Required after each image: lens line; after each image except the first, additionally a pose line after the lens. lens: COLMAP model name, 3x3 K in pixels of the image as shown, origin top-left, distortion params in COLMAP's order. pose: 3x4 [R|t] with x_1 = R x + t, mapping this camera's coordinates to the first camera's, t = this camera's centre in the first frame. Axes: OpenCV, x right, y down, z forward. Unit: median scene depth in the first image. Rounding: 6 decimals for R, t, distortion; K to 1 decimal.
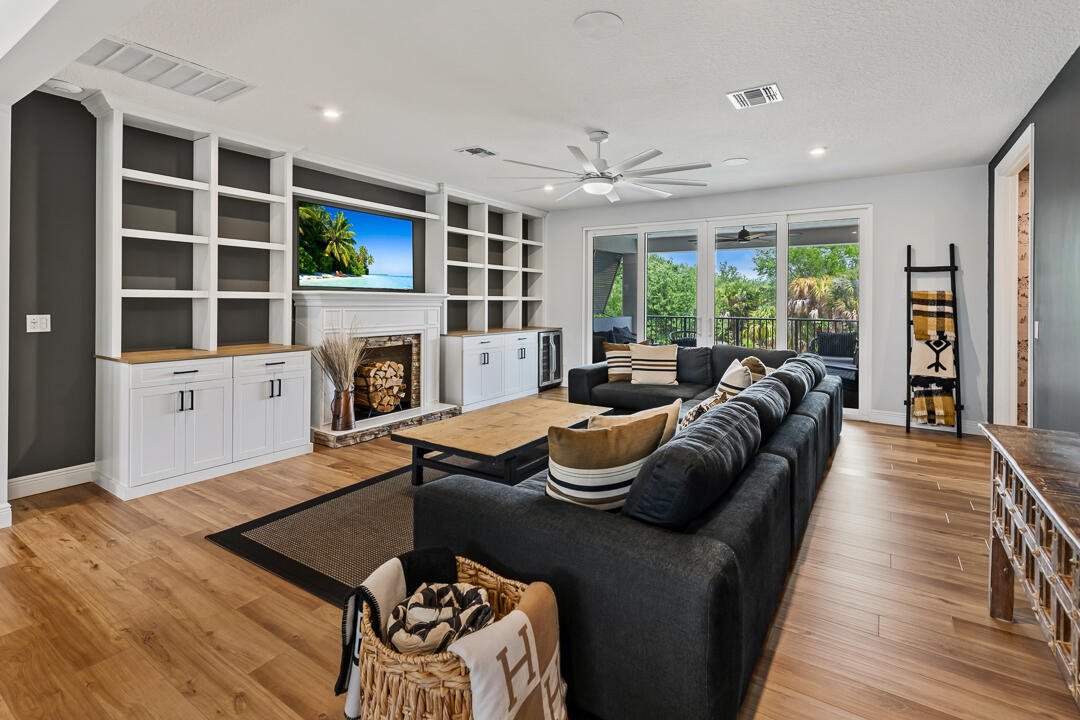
lens RADIAL K [[515.0, 0, 539.3], [0, 515.0, 302.1], [0, 0, 1]] dist [0.003702, 0.000217]
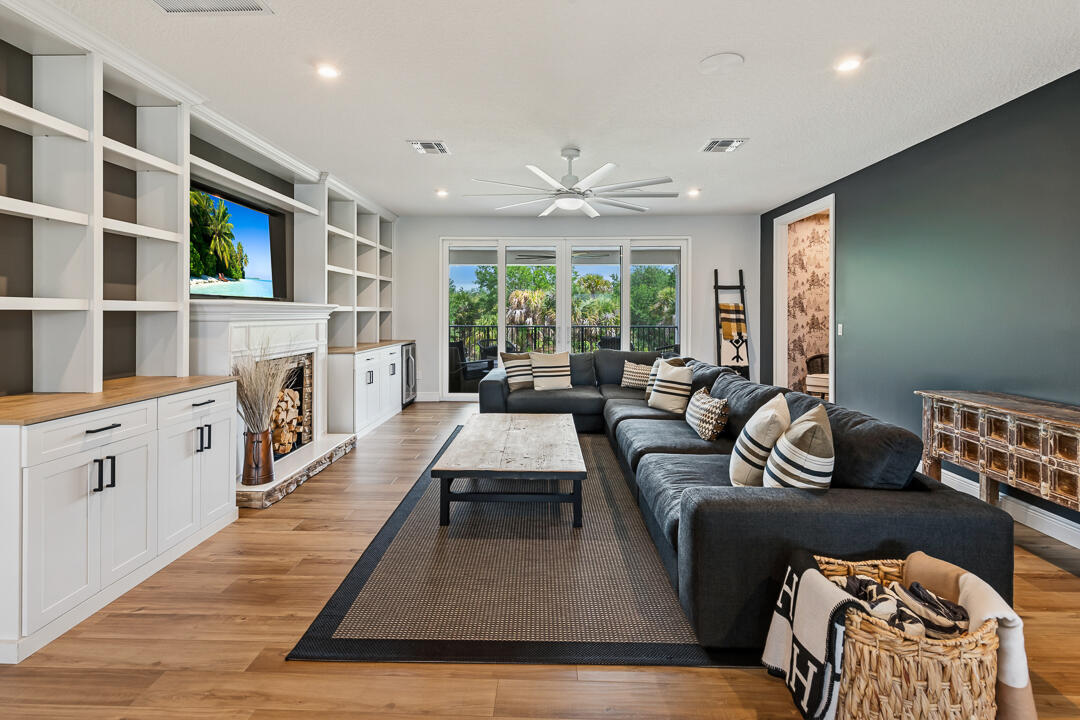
lens RADIAL K [[503.6, 0, 535.3], [0, 503.6, 316.8], [0, 0, 1]] dist [0.003556, -0.000413]
pose [[0.850006, -0.010083, 0.526677, -0.385831], [0.004986, 0.999926, 0.011096, -0.003432], [-0.526750, -0.006805, 0.849993, 0.138565]]
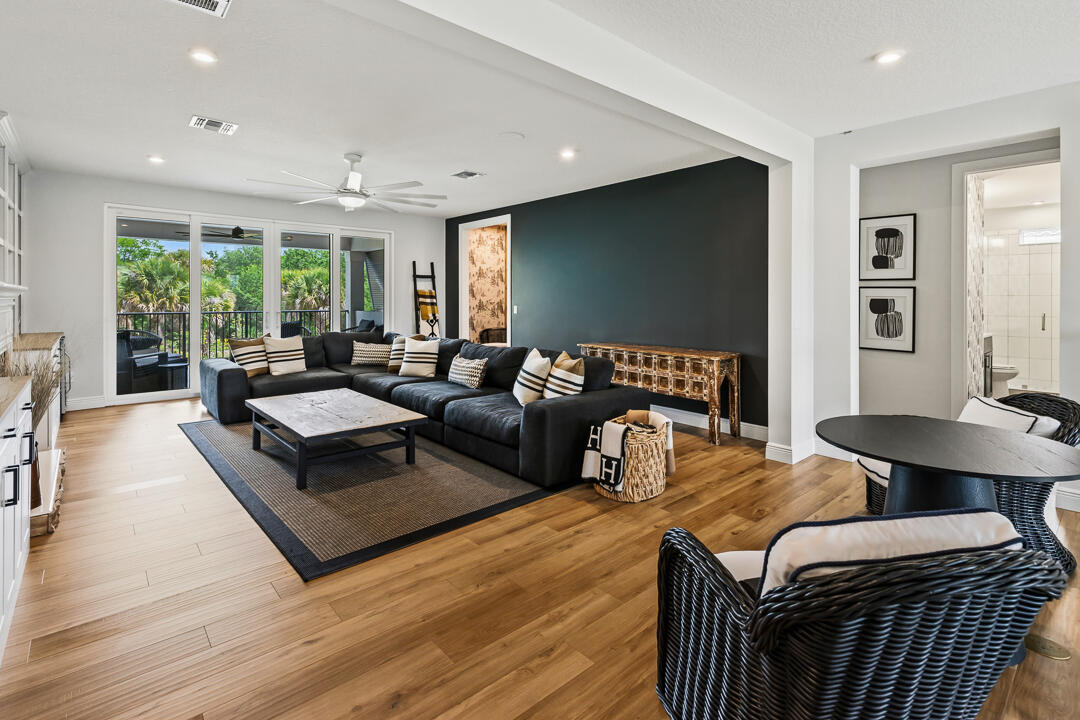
lens RADIAL K [[506.7, 0, 541.7], [0, 506.7, 307.8], [0, 0, 1]] dist [0.000601, -0.000547]
pose [[0.255818, -0.025315, 0.966393, -0.720890], [-0.000533, 0.999653, 0.026328, -0.007077], [-0.966725, -0.007251, 0.255716, 0.225822]]
